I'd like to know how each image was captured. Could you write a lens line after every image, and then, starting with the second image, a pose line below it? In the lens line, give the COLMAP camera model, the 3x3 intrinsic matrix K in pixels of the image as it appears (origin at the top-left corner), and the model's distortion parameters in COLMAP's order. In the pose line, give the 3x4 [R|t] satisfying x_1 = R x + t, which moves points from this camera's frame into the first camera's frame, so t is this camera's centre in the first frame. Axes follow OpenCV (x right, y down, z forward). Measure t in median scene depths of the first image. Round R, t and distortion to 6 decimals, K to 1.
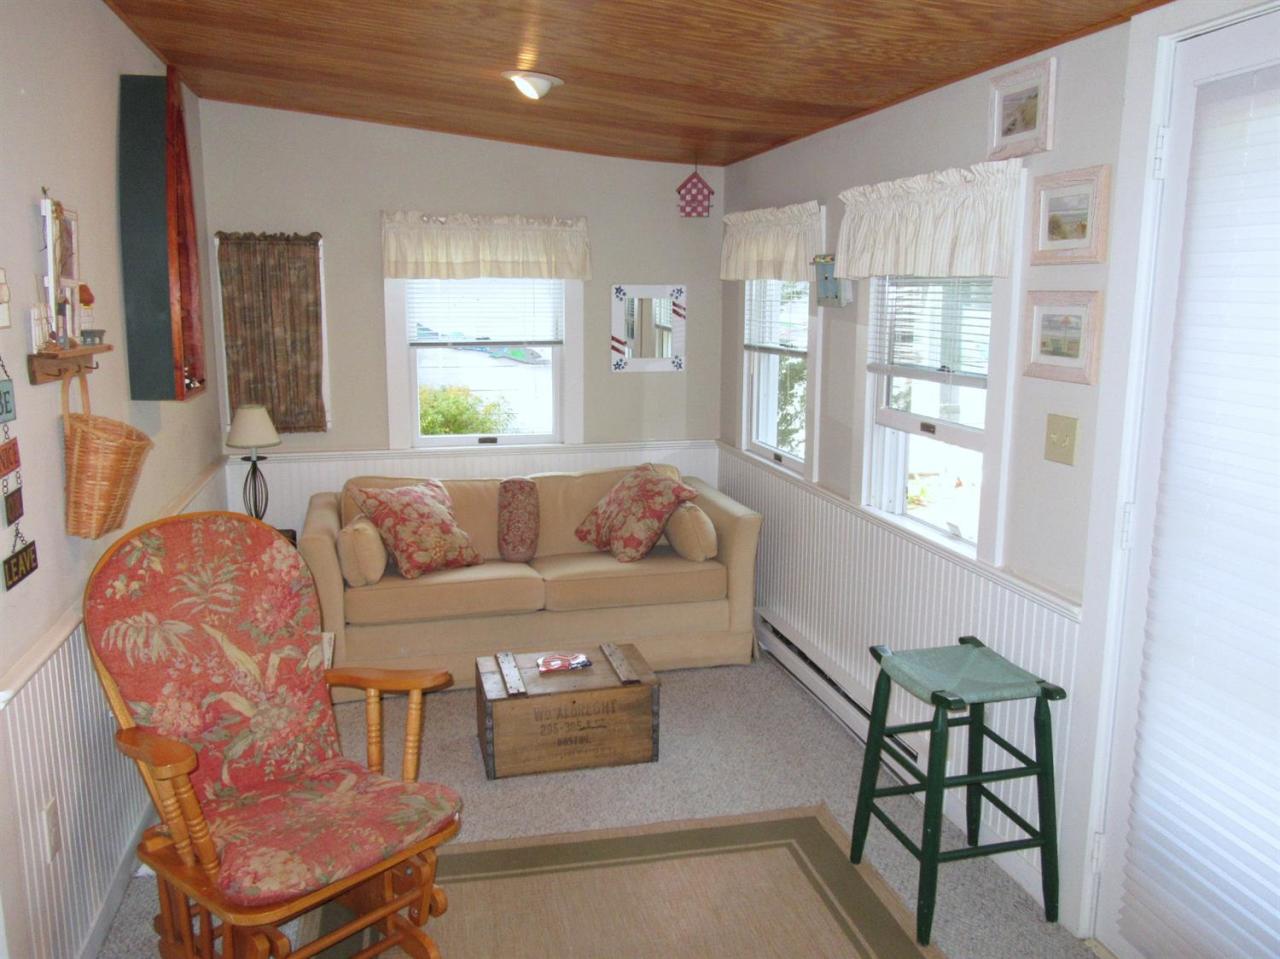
lens RADIAL K [[1016.6, 0, 640.0], [0, 1016.6, 479.5], [0, 0, 1]] dist [-0.008828, 0.000454]
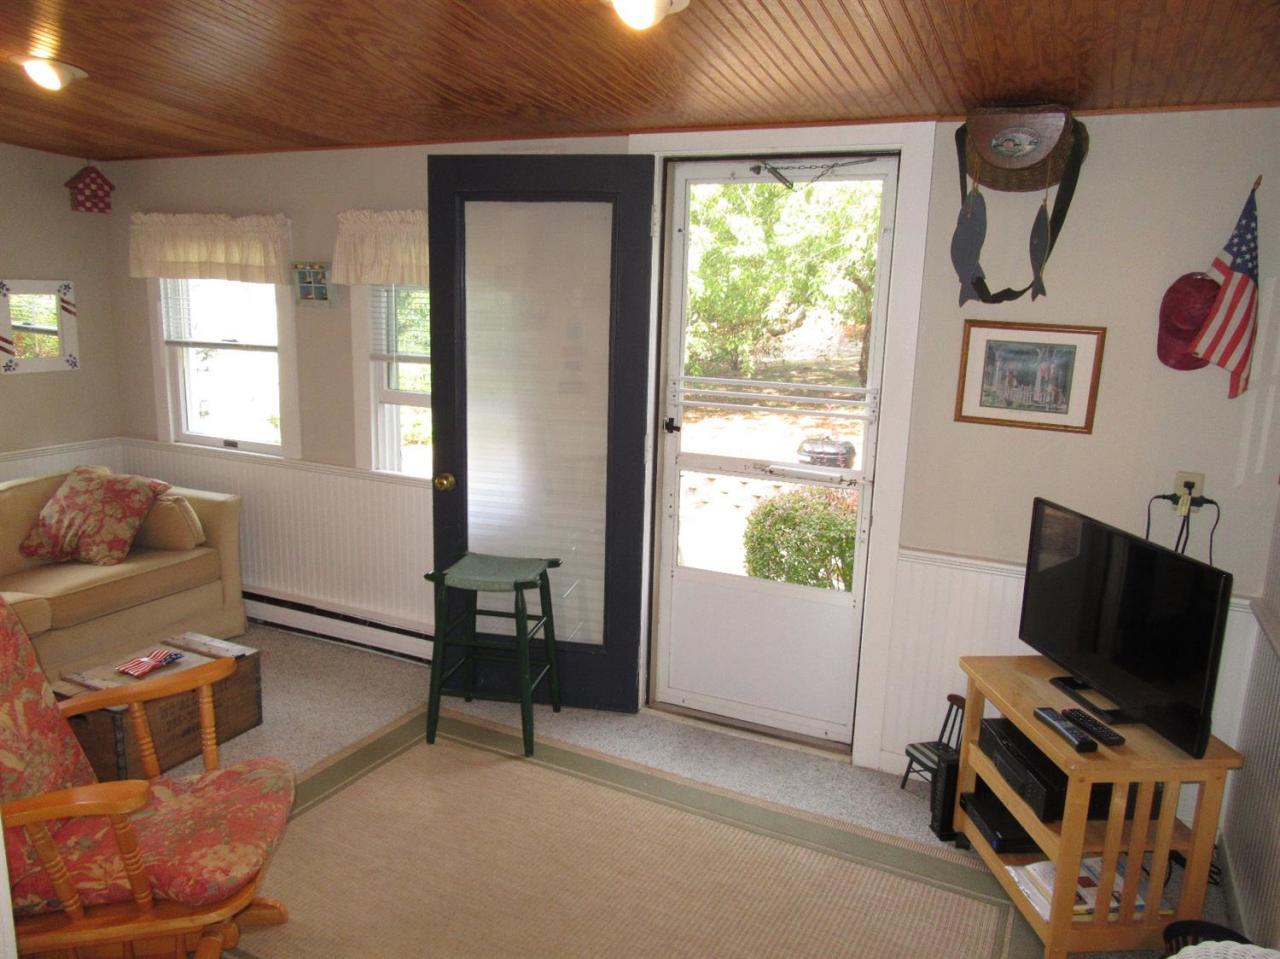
lens RADIAL K [[940.5, 0, 640.0], [0, 940.5, 479.5], [0, 0, 1]] dist [-0.008585, 0.006287]
pose [[0.622616, -0.139491, 0.769994, -0.385060], [0.120194, 0.989355, 0.082042, -0.013854], [-0.773242, 0.041468, 0.632754, 0.025745]]
